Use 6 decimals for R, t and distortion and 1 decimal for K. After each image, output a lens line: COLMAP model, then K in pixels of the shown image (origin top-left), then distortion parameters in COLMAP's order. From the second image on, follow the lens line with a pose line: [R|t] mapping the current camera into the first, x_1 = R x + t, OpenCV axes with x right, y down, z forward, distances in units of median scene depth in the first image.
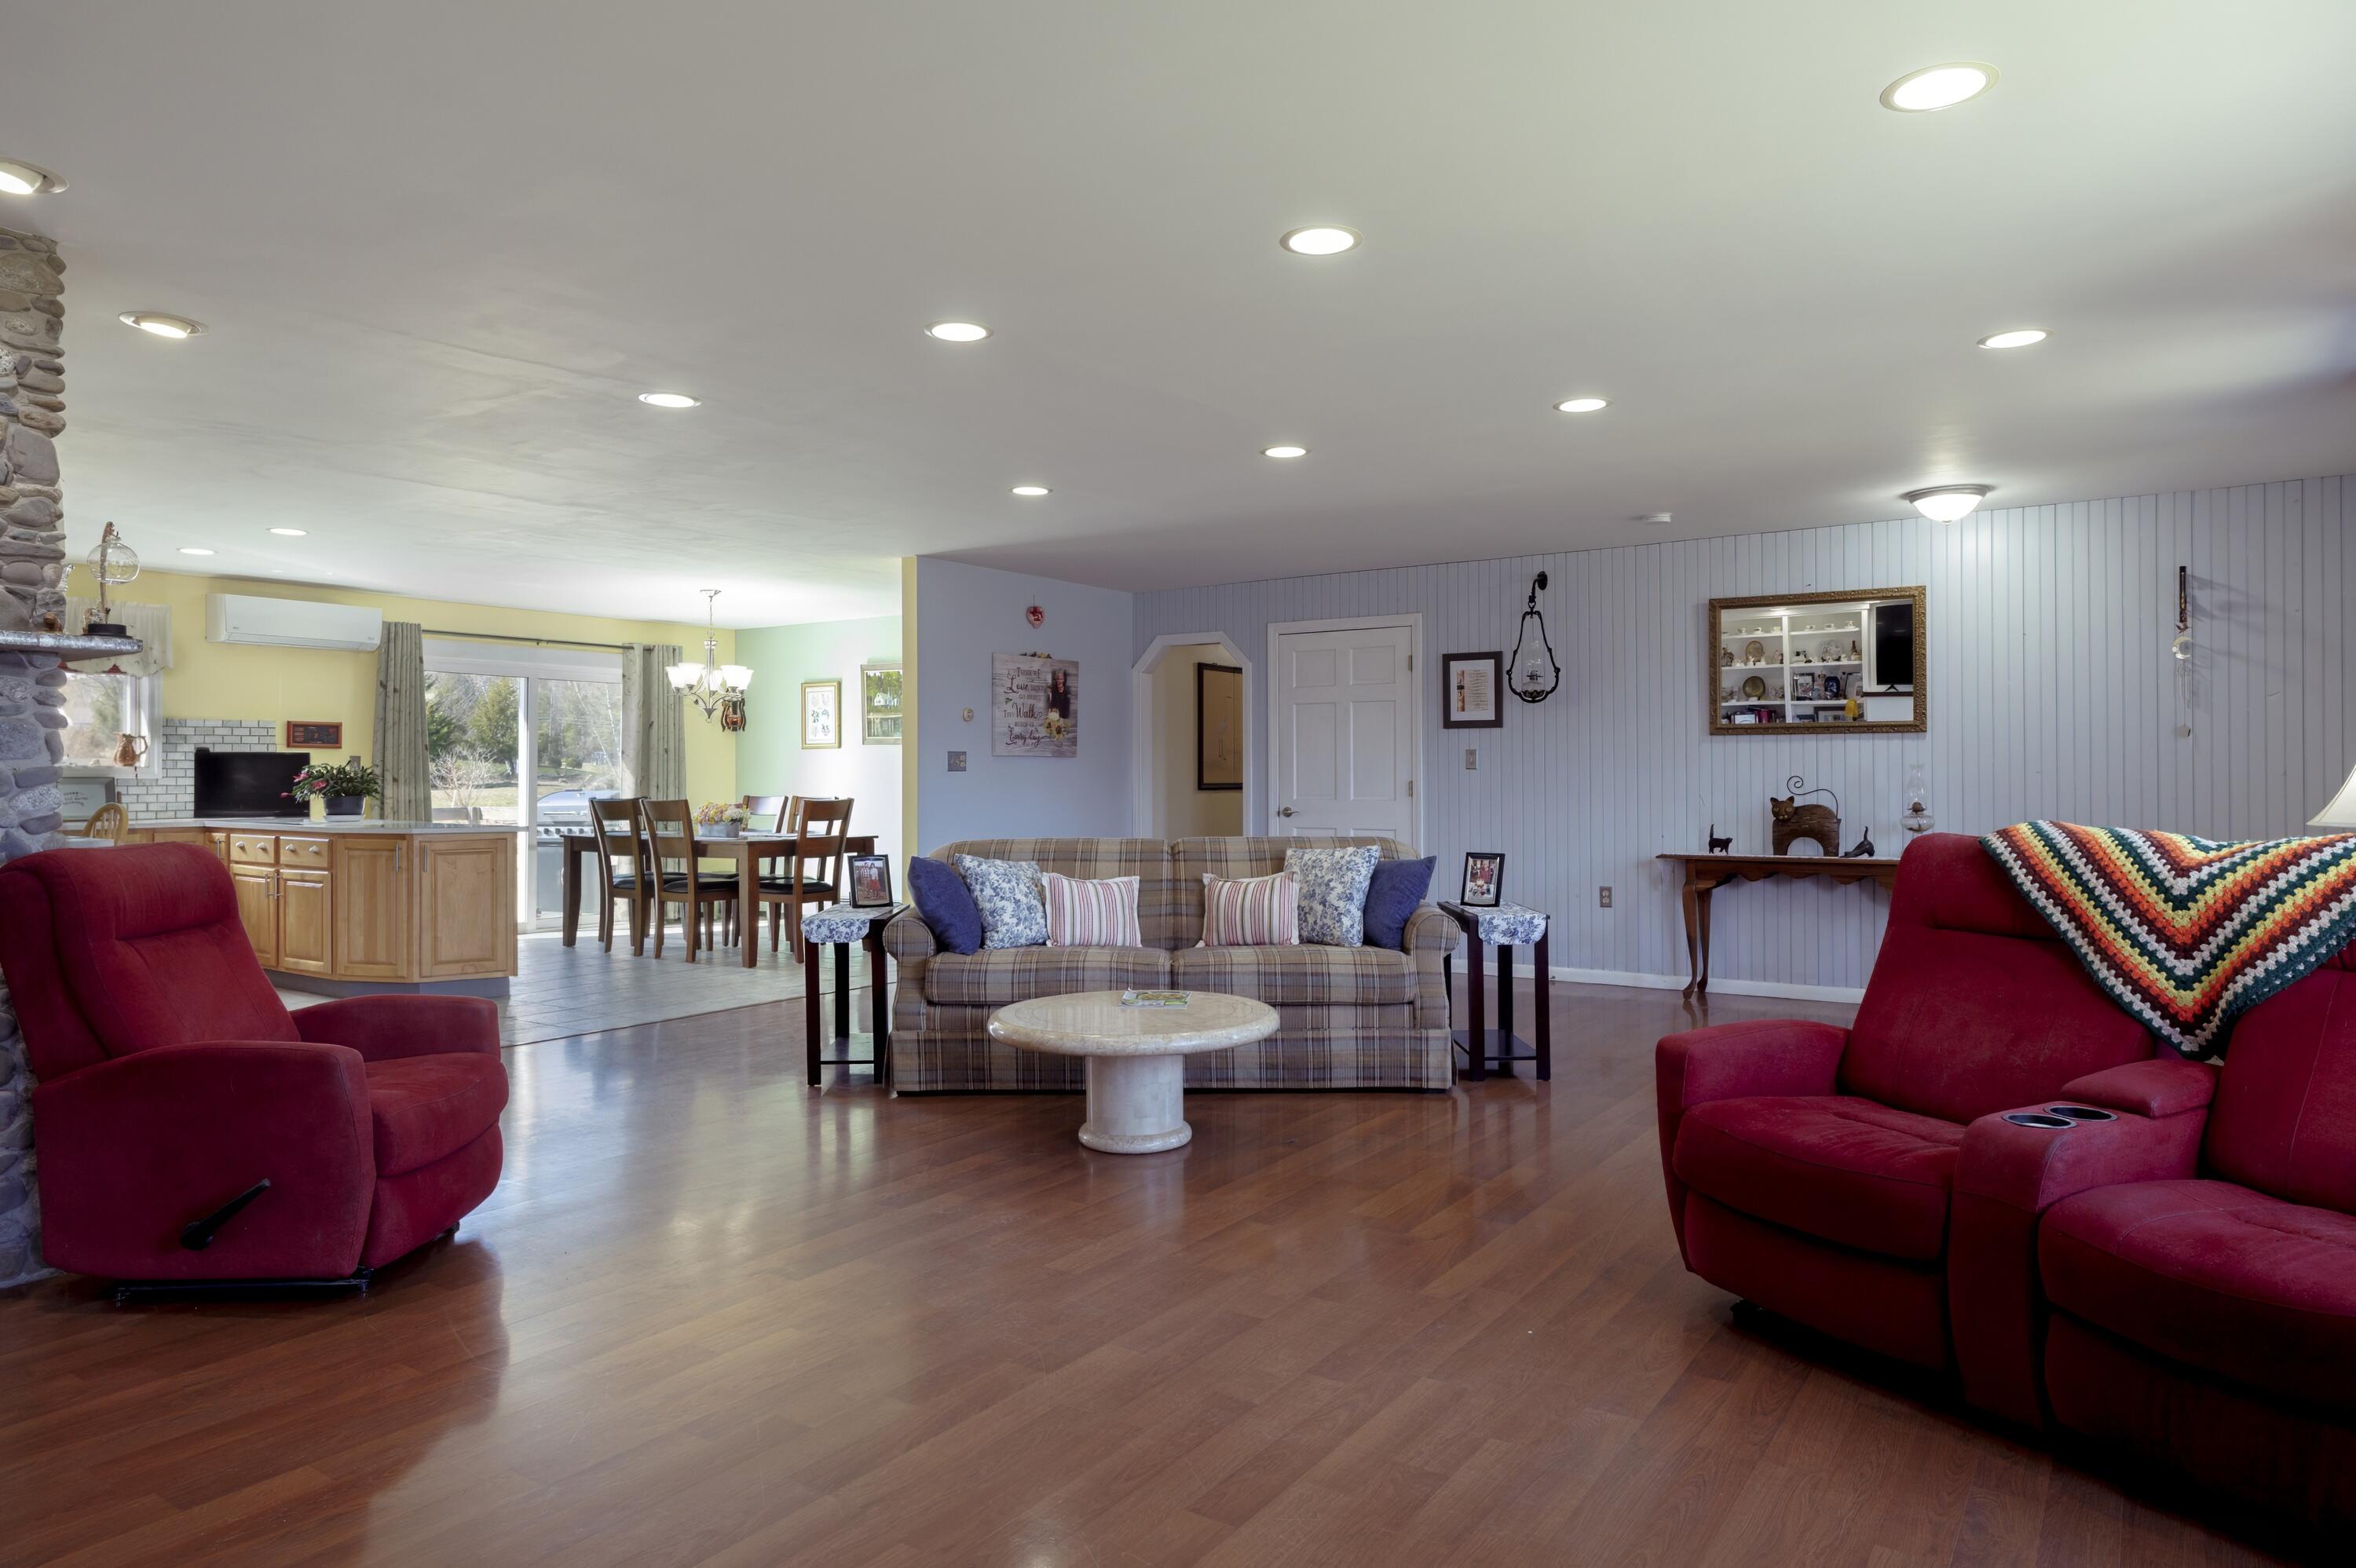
lens RADIAL K [[1404.7, 0, 1182.4], [0, 1404.7, 785.2], [0, 0, 1]] dist [-0.001978, 0.001875]
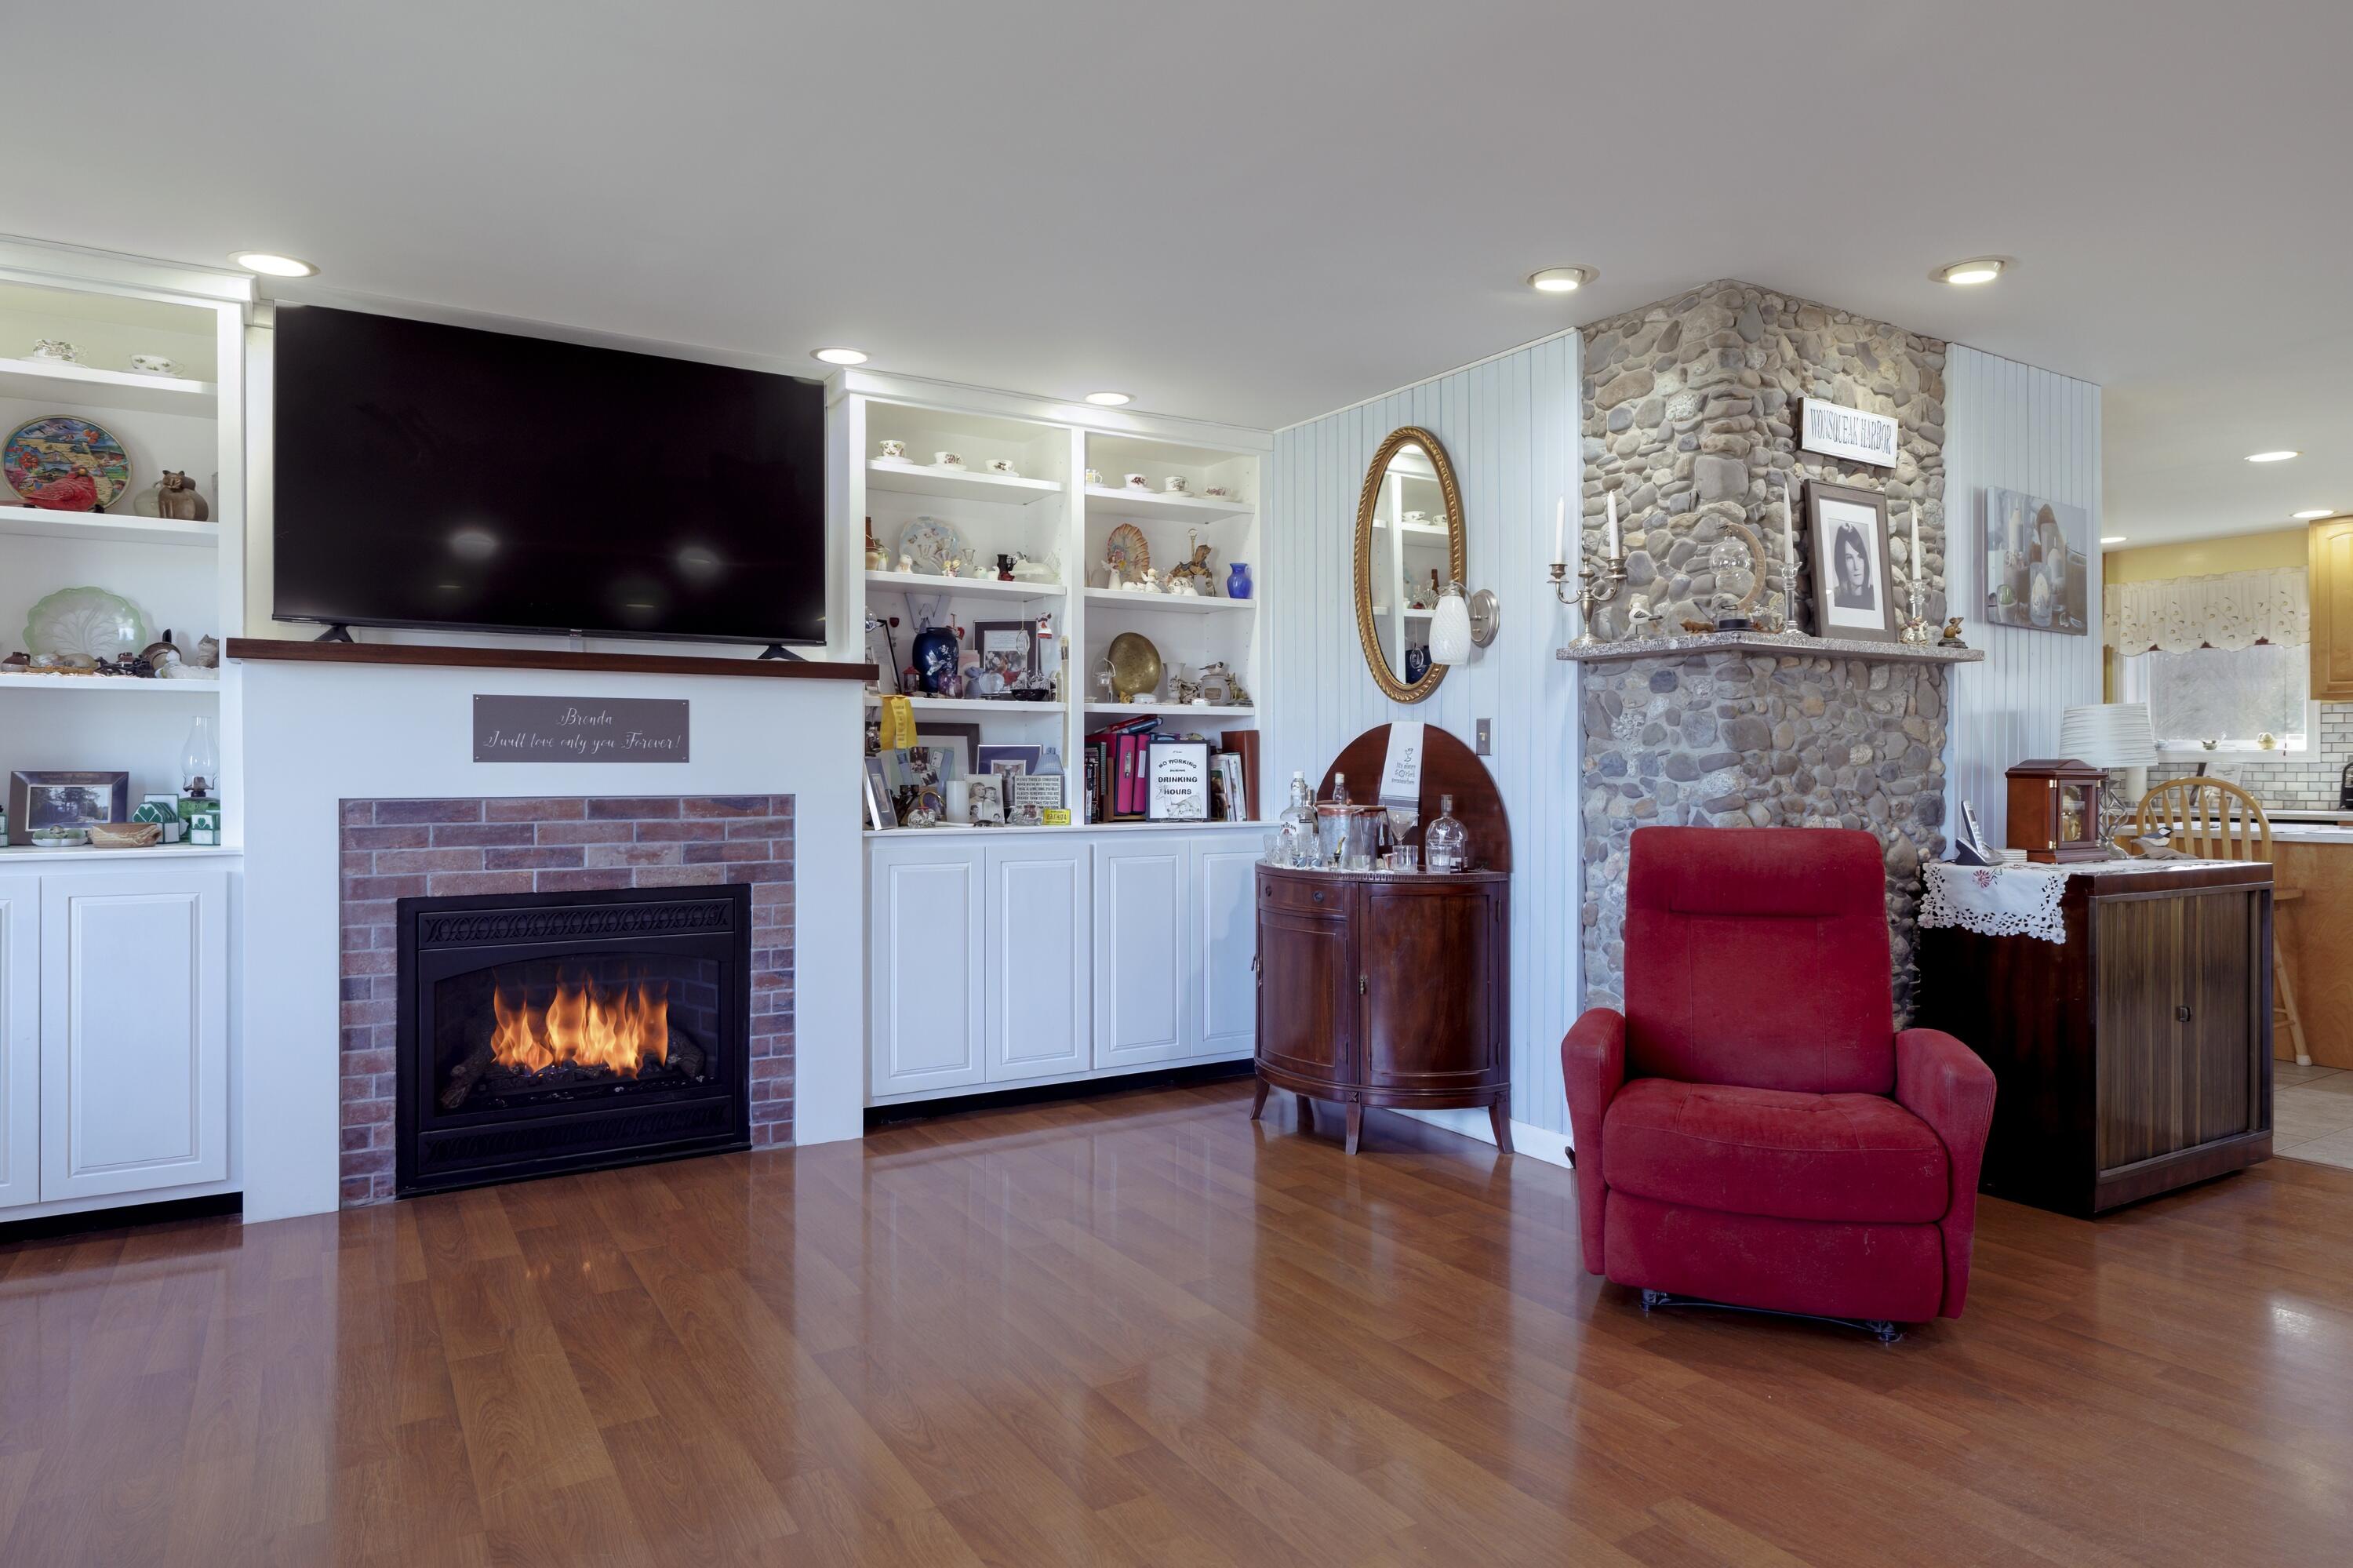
lens RADIAL K [[1403.1, 0, 1181.2], [0, 1403.1, 769.9], [0, 0, 1]] dist [-0.001978, 0.001875]
pose [[-0.405944, 0.005598, -0.913881, 0.165471], [-0.000042, 0.999981, 0.006144, -0.002900], [0.913898, 0.002533, -0.405936, 0.454880]]
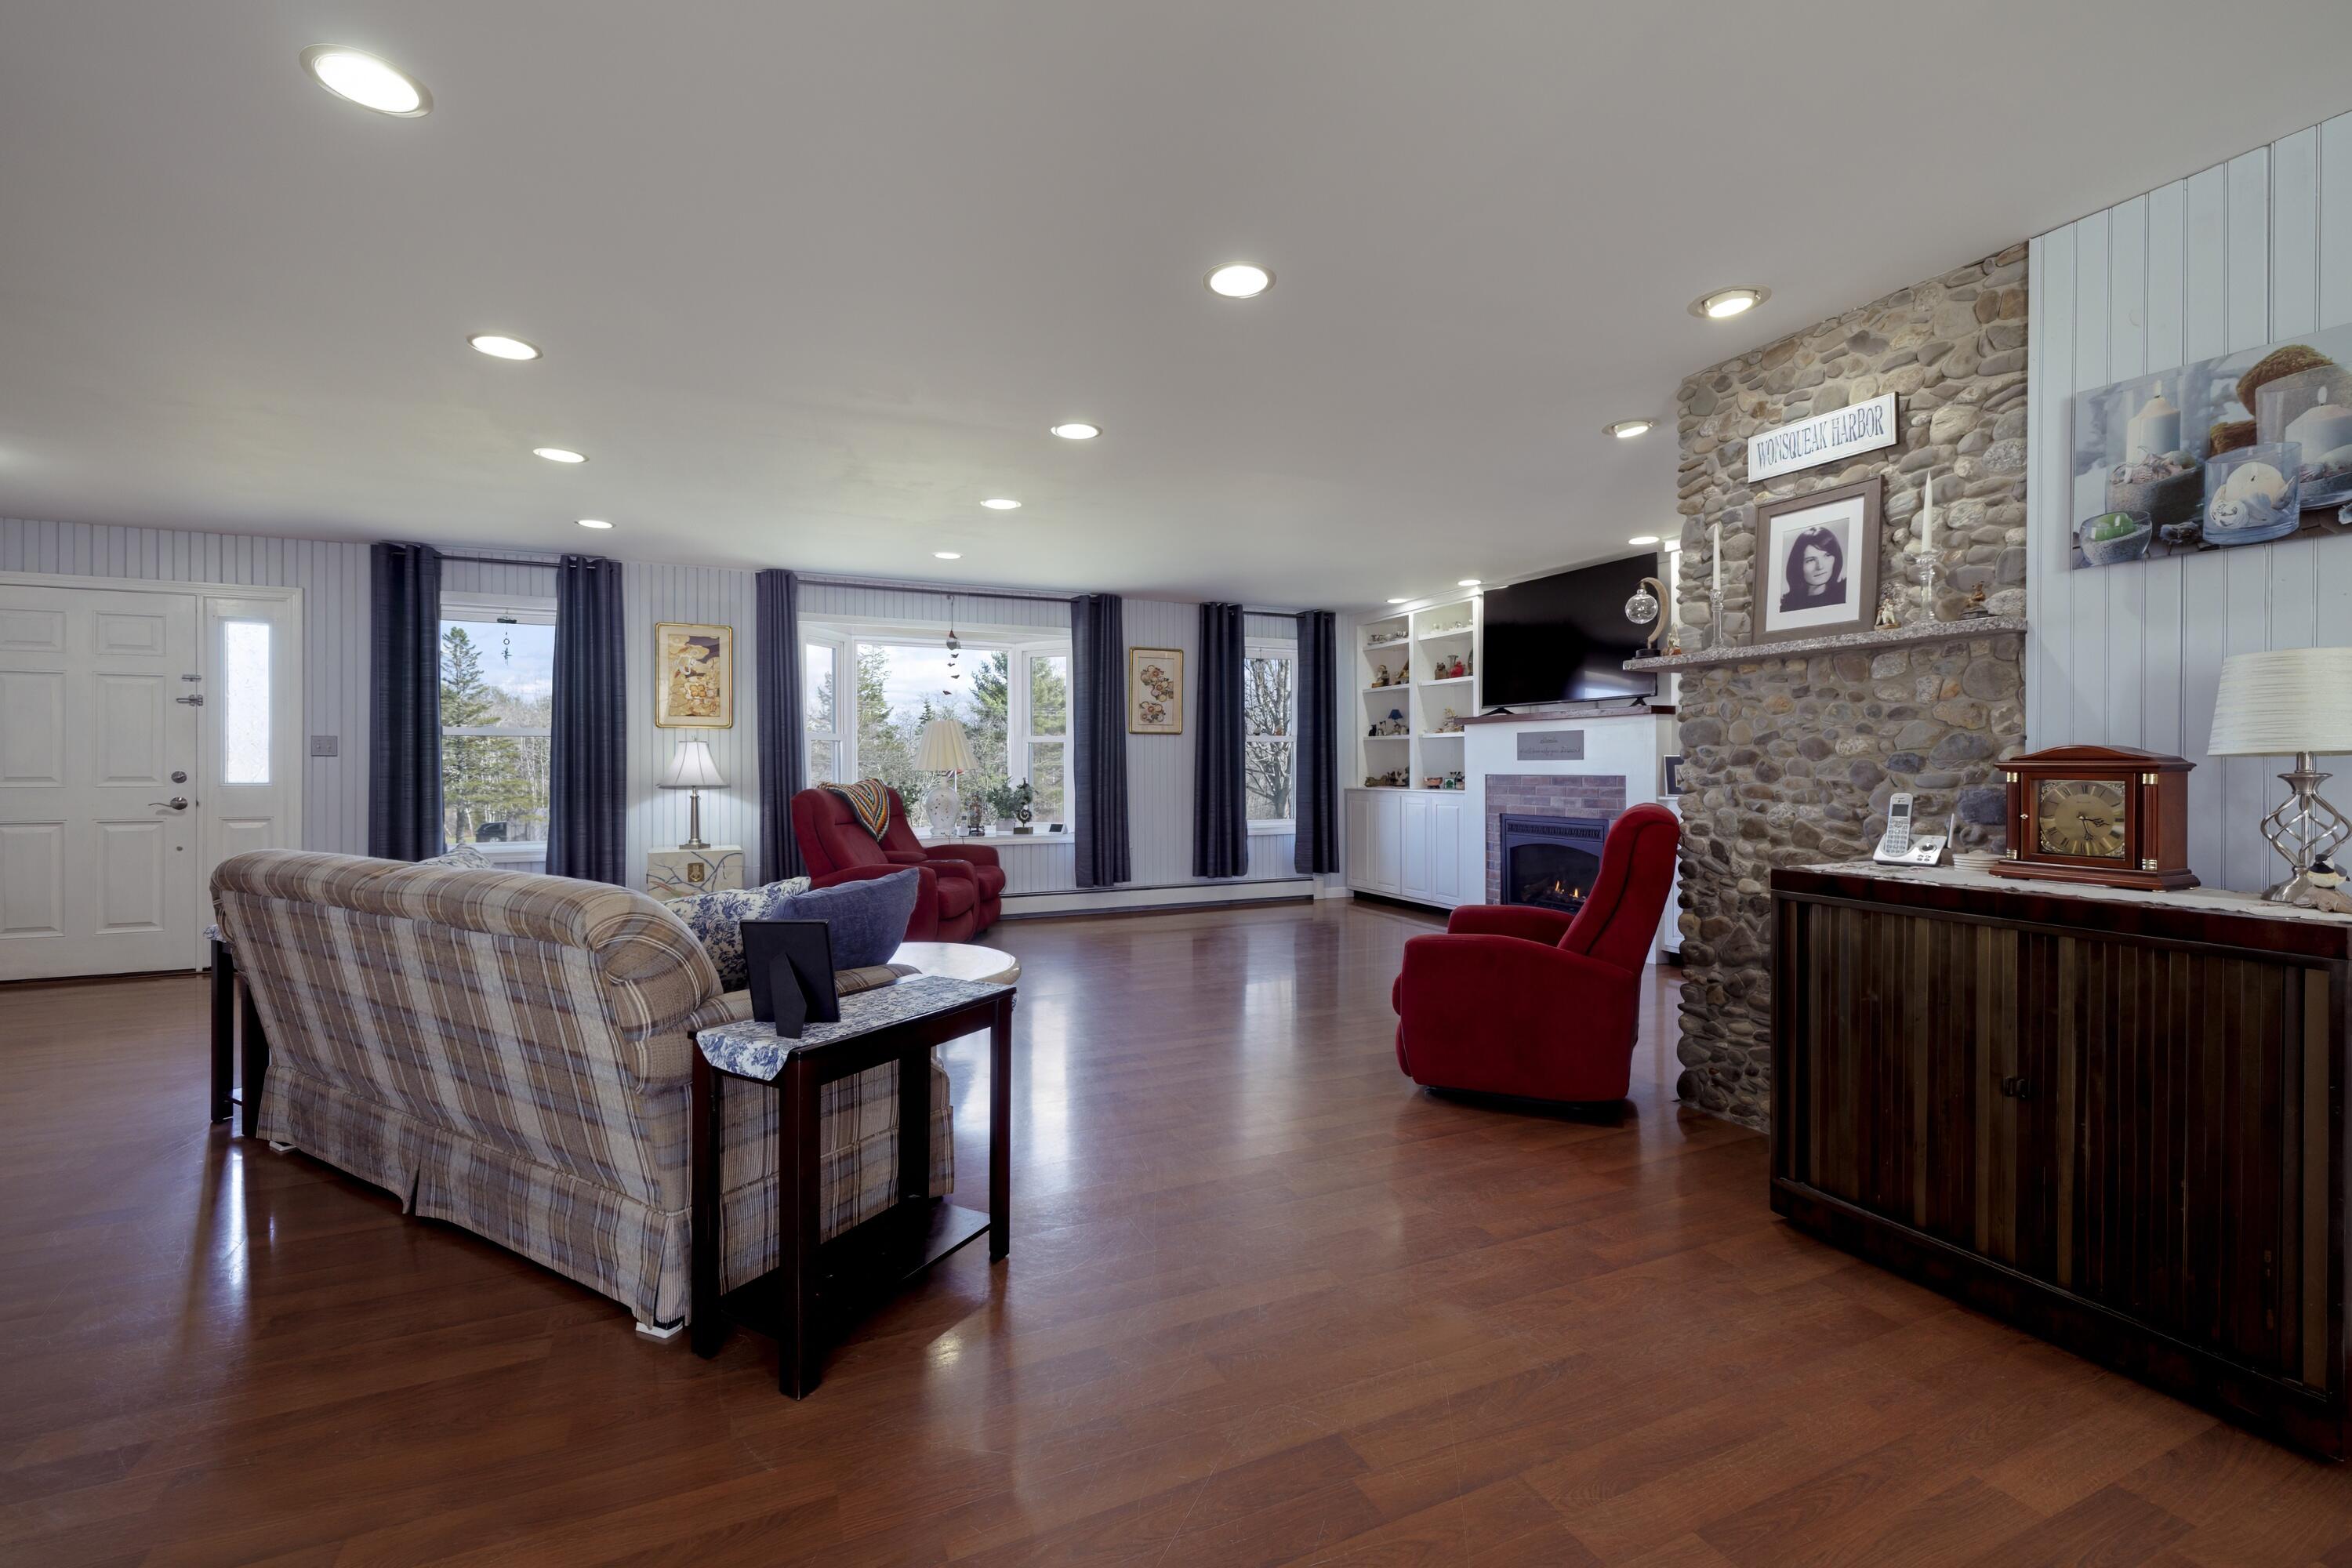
lens RADIAL K [[988.1, 0, 1180.1], [0, 988.1, 773.5], [0, 0, 1]] dist [0.000305, 0.000569]
pose [[-0.858023, 0.003581, 0.513598, -0.395433], [0.008693, 0.999934, 0.007551, 0.000035], [-0.513537, 0.010944, -0.857998, 0.928863]]
